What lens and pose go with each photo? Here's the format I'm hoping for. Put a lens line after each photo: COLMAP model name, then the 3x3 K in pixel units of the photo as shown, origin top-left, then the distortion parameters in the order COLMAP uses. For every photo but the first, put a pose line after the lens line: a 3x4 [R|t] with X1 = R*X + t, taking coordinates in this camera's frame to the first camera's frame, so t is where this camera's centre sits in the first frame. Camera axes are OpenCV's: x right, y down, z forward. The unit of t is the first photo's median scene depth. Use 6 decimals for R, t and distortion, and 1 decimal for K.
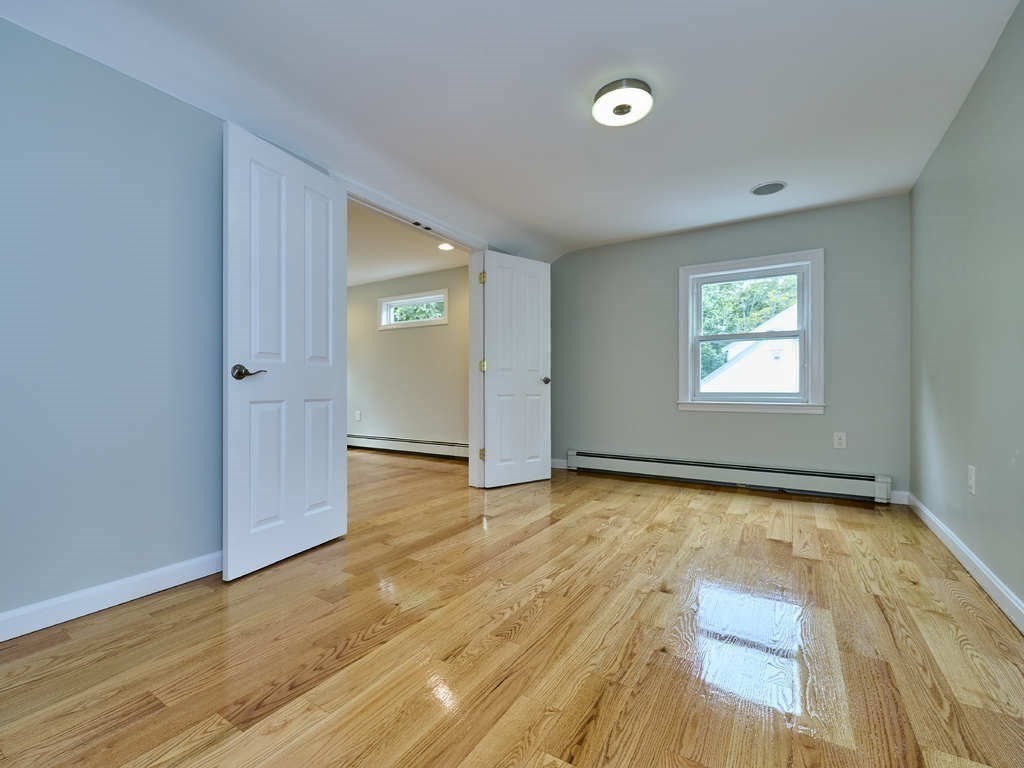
lens RADIAL K [[460.4, 0, 508.5], [0, 460.4, 385.8], [0, 0, 1]] dist [-0.004164, -0.000101]
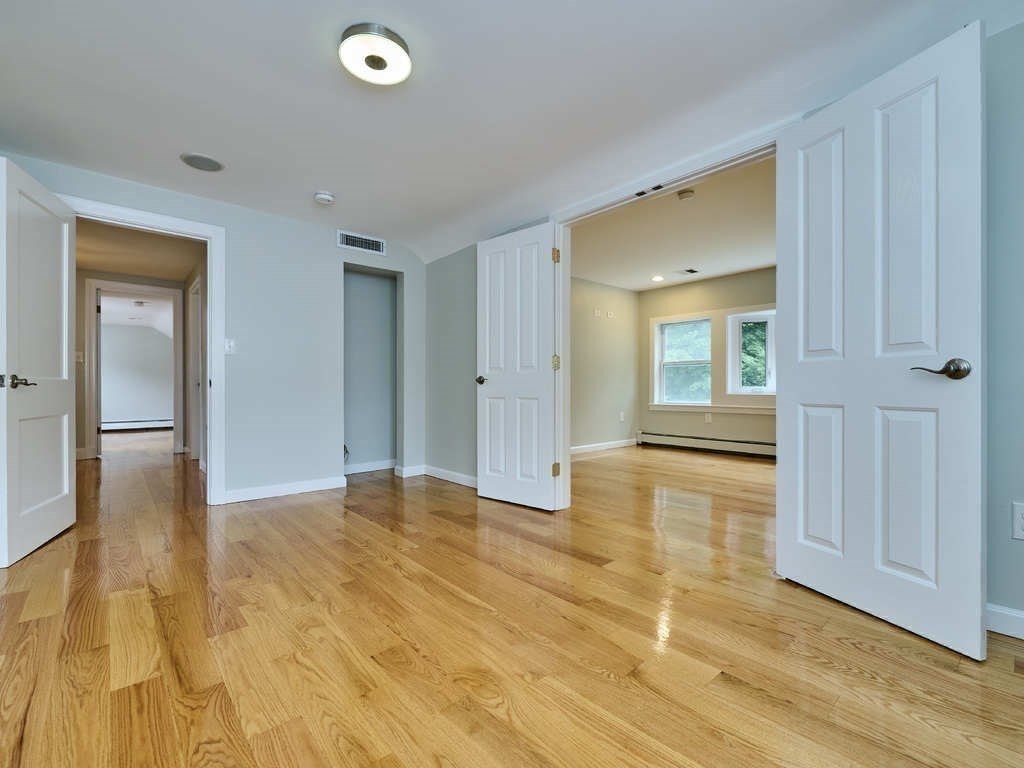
lens RADIAL K [[460.4, 0, 508.1], [0, 460.4, 387.0], [0, 0, 1]] dist [-0.004164, -0.000101]
pose [[-0.299012, -0.001391, -0.954248, 1.113667], [0.007660, 0.999963, -0.003858, 0.002700], [0.954219, -0.008463, -0.298991, 1.682477]]
